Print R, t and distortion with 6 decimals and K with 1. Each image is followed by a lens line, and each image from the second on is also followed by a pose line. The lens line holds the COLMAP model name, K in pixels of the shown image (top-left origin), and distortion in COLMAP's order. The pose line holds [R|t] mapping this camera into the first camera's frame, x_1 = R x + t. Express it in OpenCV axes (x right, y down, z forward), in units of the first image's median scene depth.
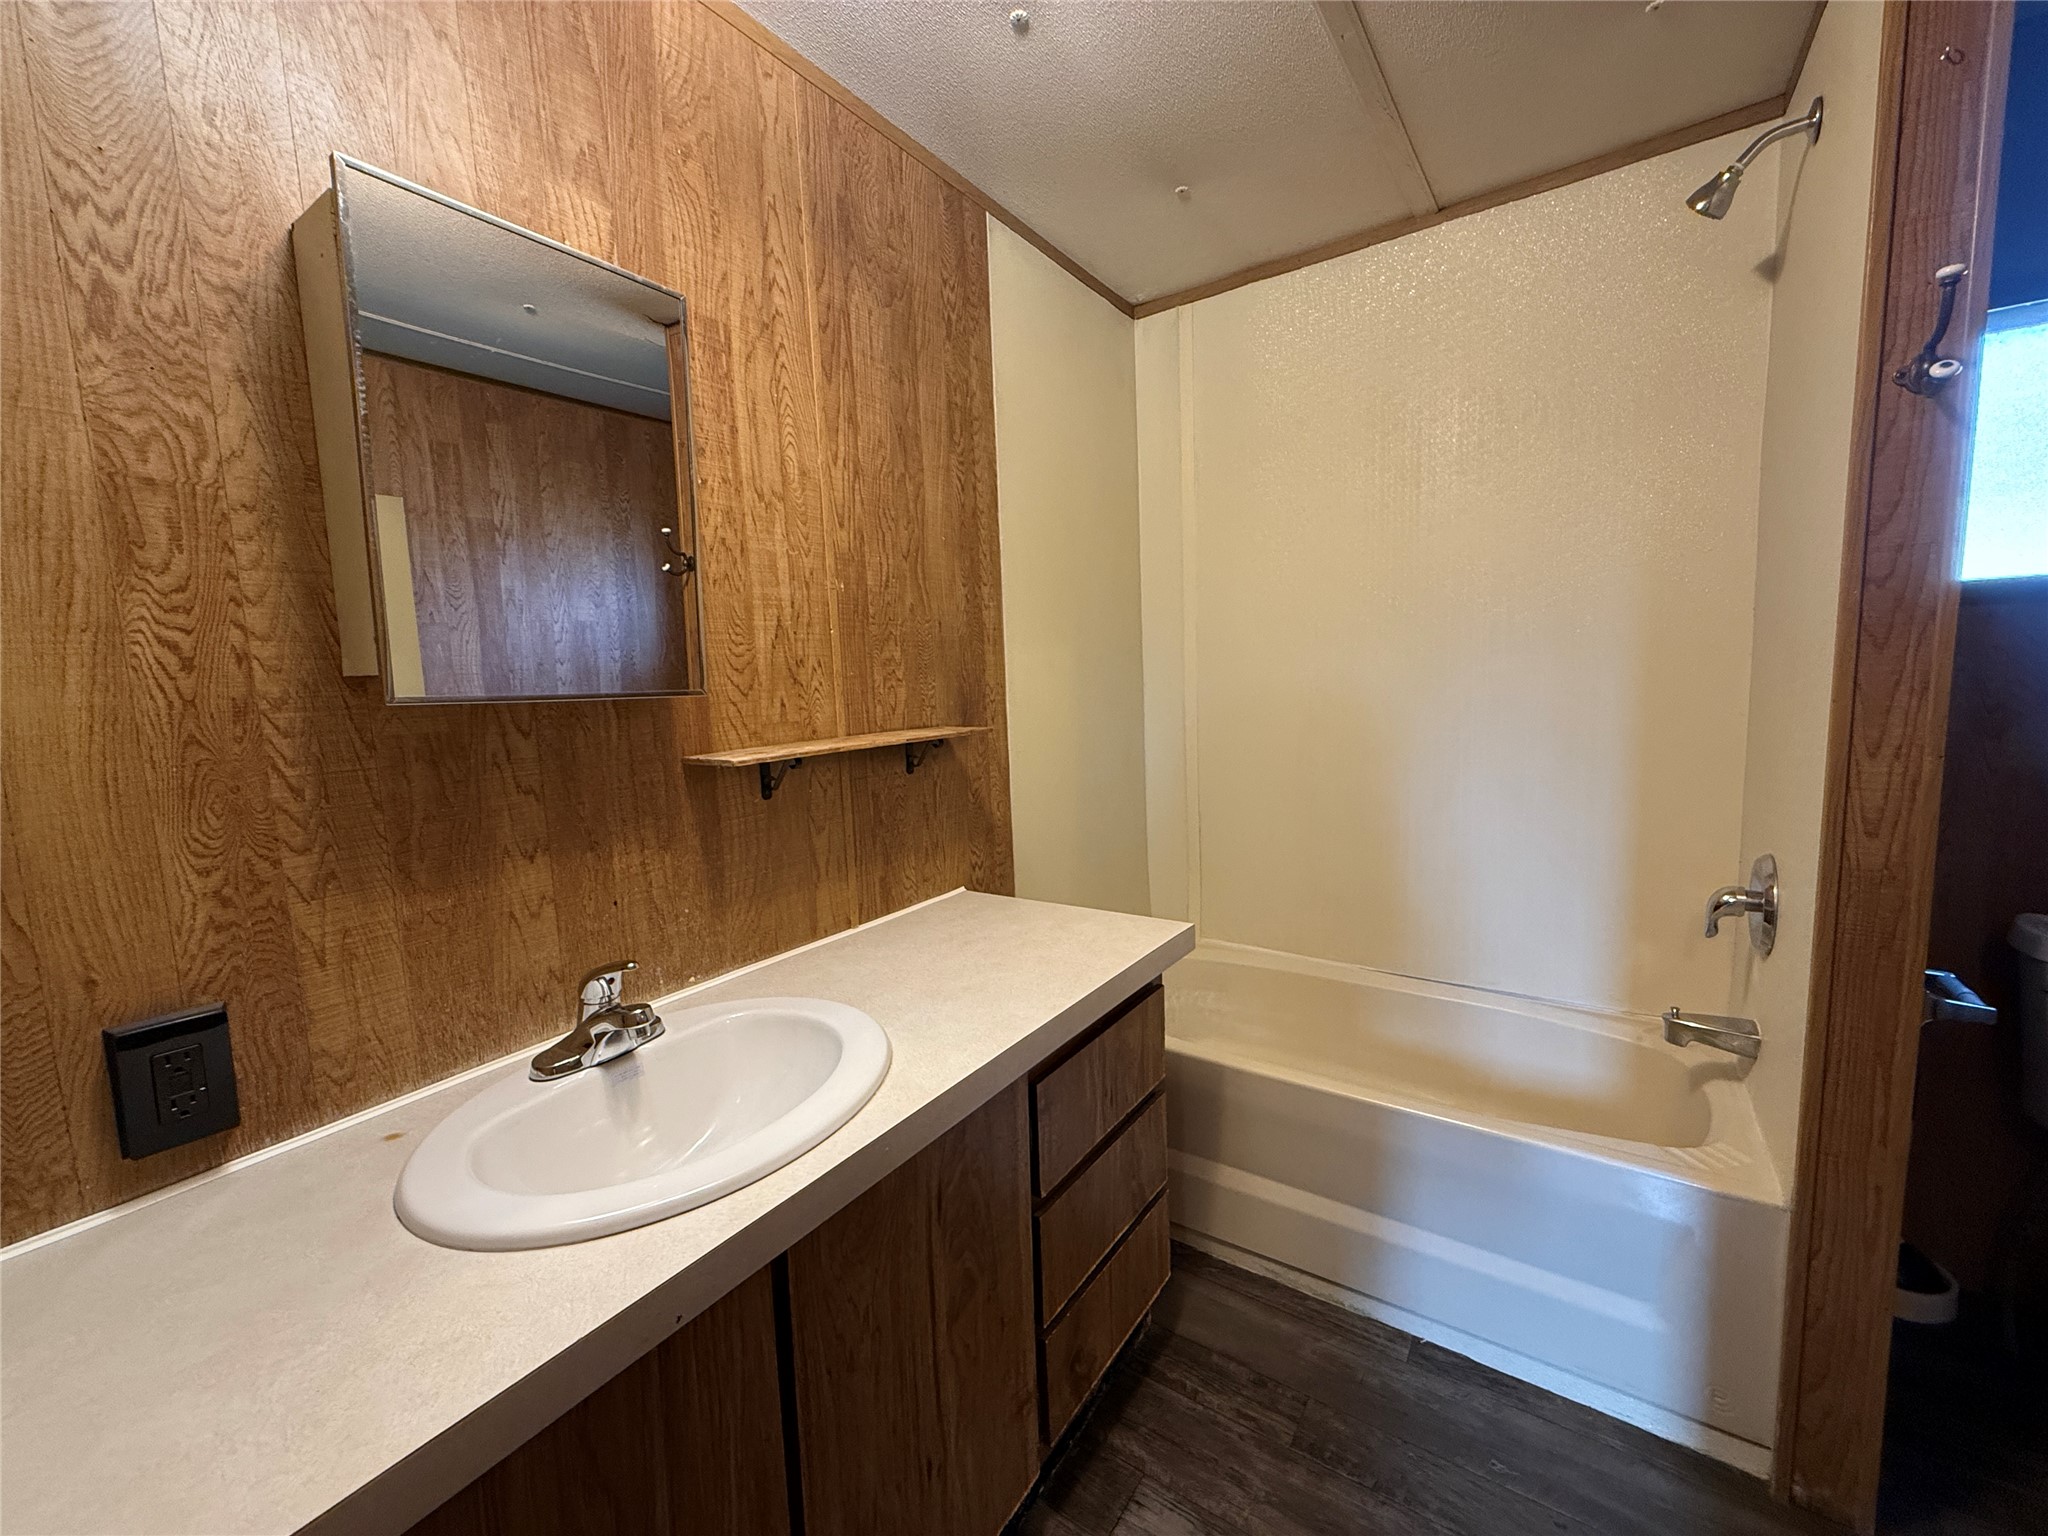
lens RADIAL K [[816.4, 0, 1024.0], [0, 816.4, 766.6], [0, 0, 1]] dist [0.000093, 0.000312]
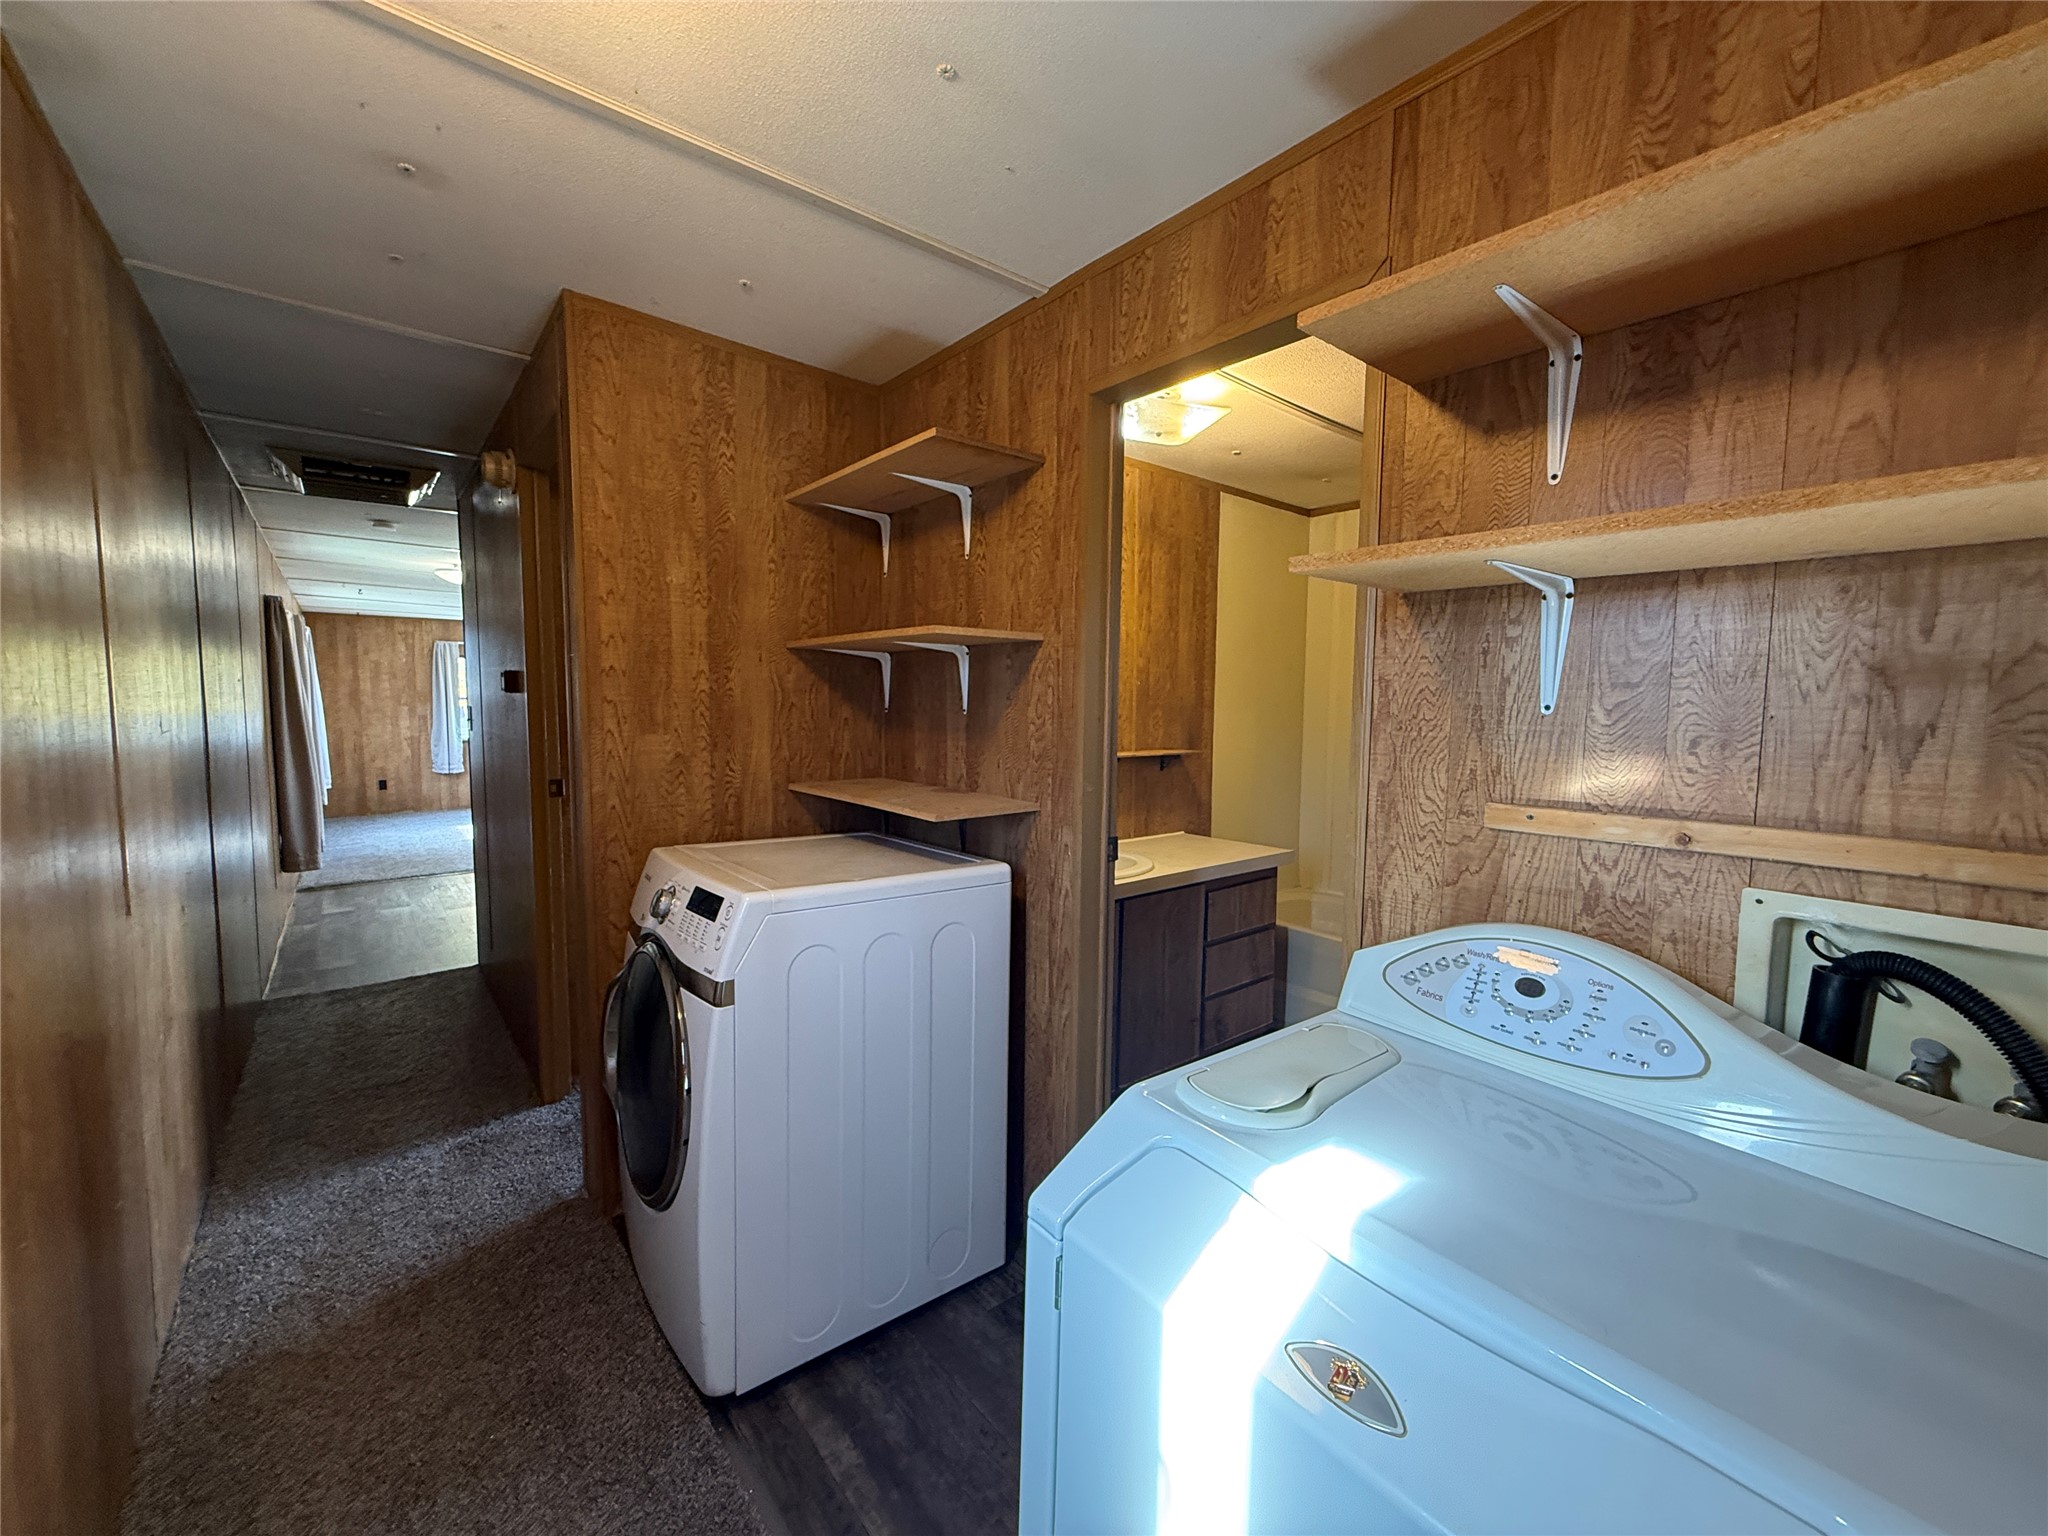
lens RADIAL K [[816.4, 0, 1014.8], [0, 816.4, 772.5], [0, 0, 1]] dist [0.000093, 0.000312]
pose [[0.958609, 0.071325, -0.275649, 0.079142], [-0.078505, 0.996800, -0.015087, 0.077856], [0.273690, 0.036102, 0.961140, -1.160016]]
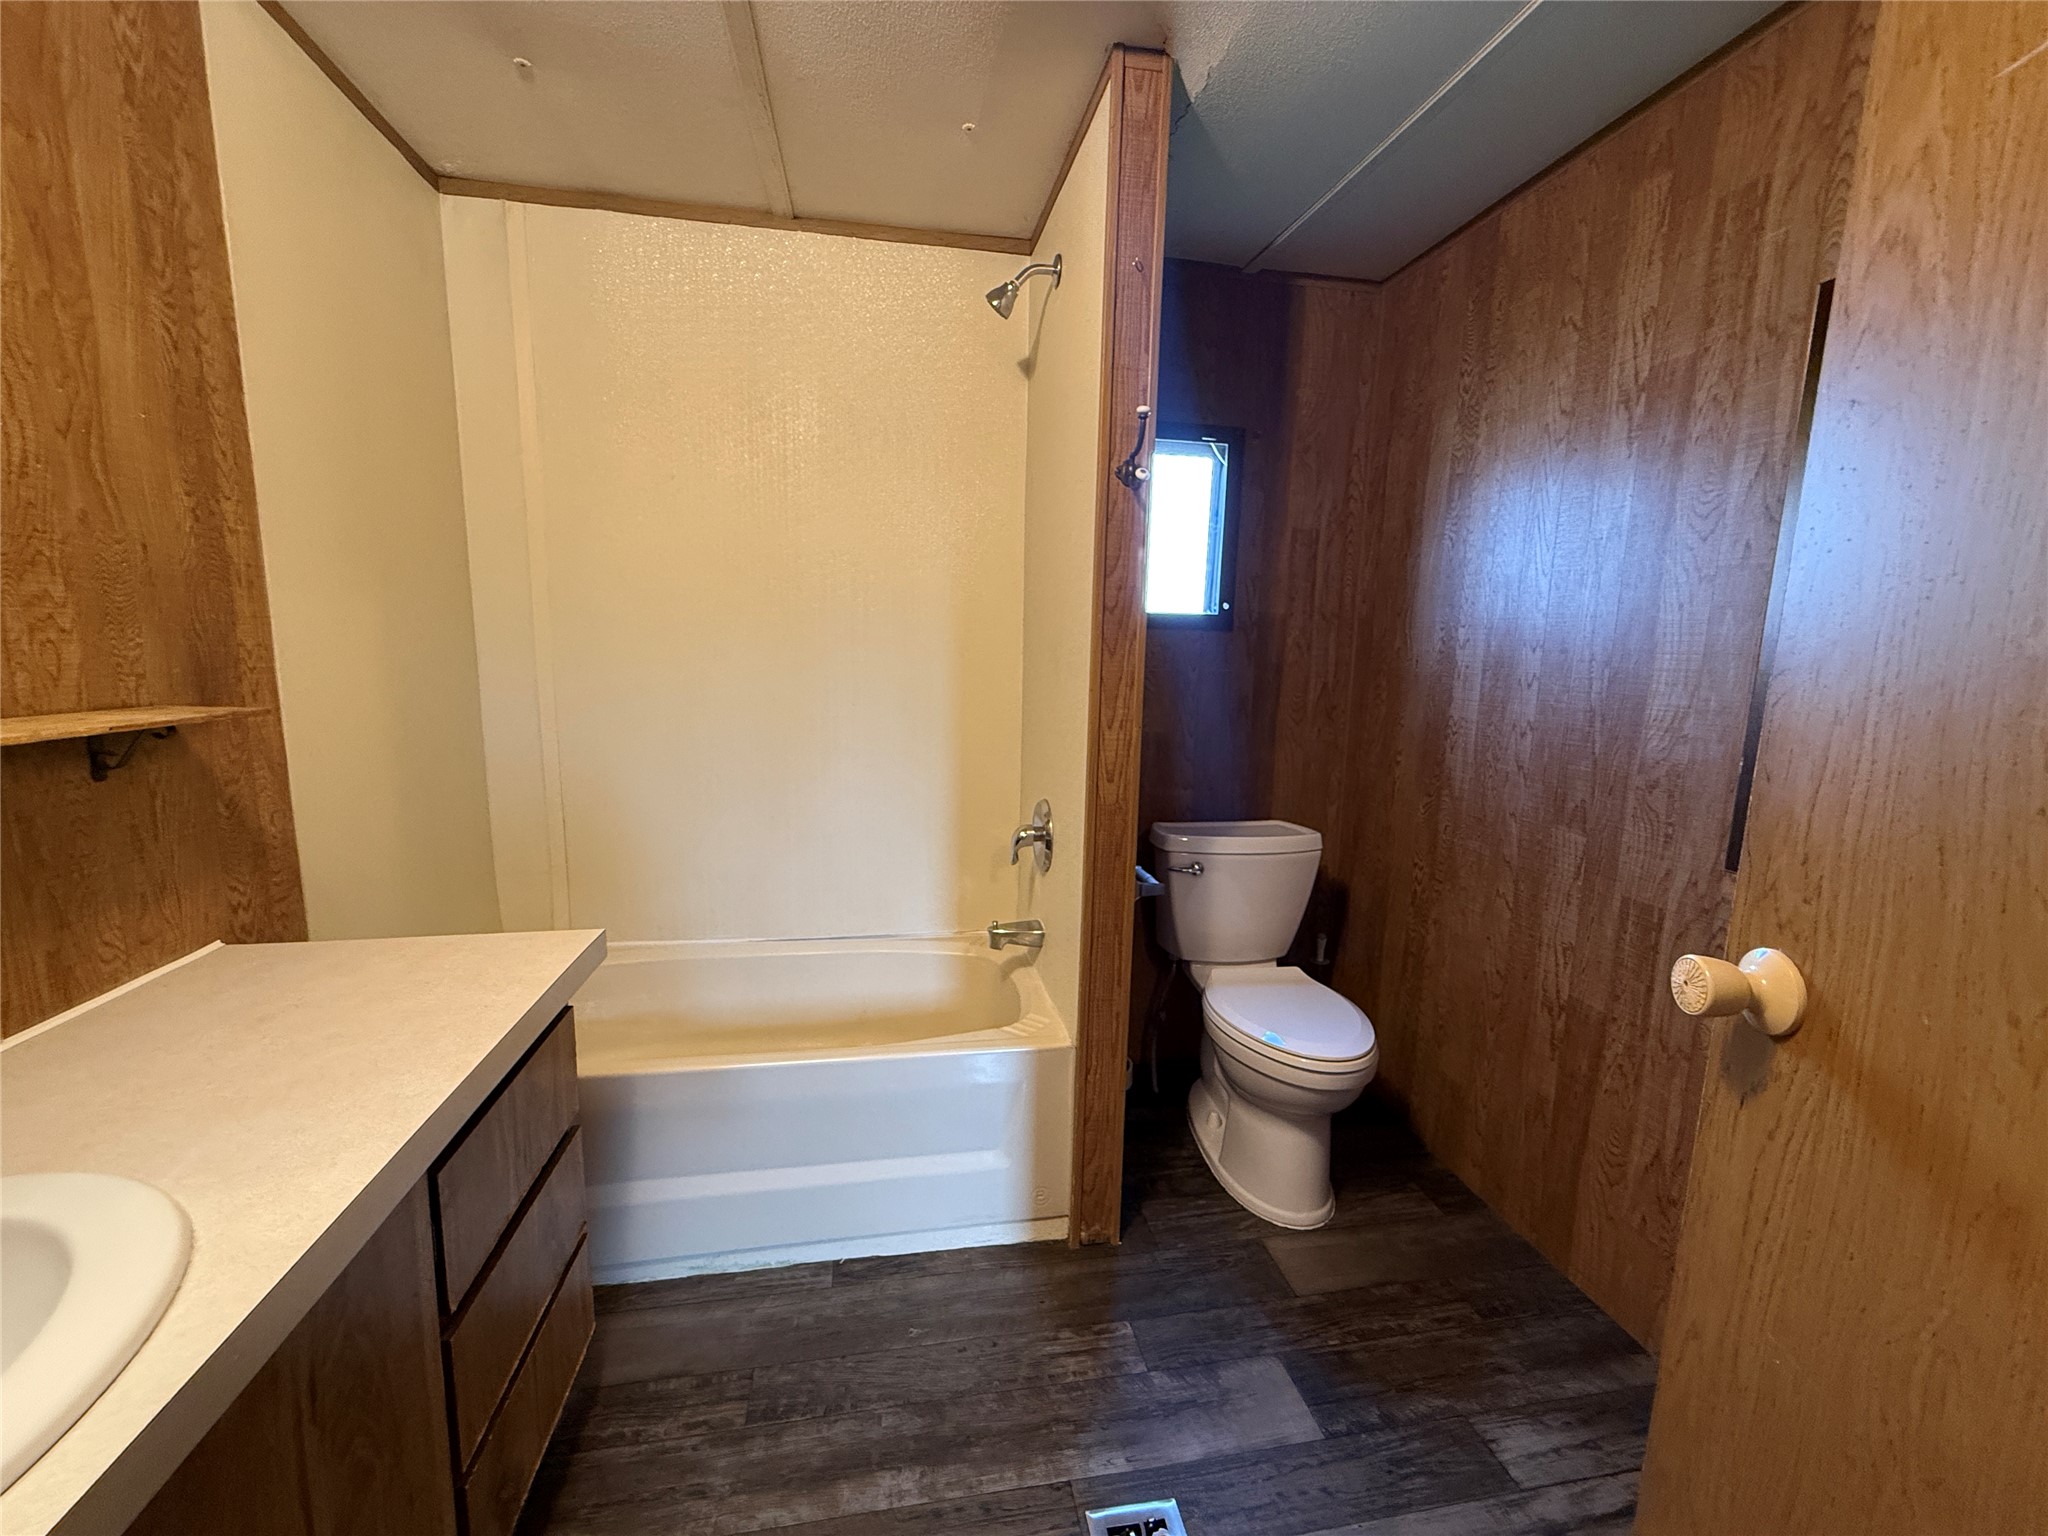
lens RADIAL K [[816.4, 0, 1019.2], [0, 816.4, 766.5], [0, 0, 1]] dist [0.000093, 0.000312]
pose [[0.705146, -0.052207, 0.707138, -0.088262], [0.031139, 0.998604, 0.042674, -0.007545], [-0.708378, -0.008072, 0.705787, 0.050364]]
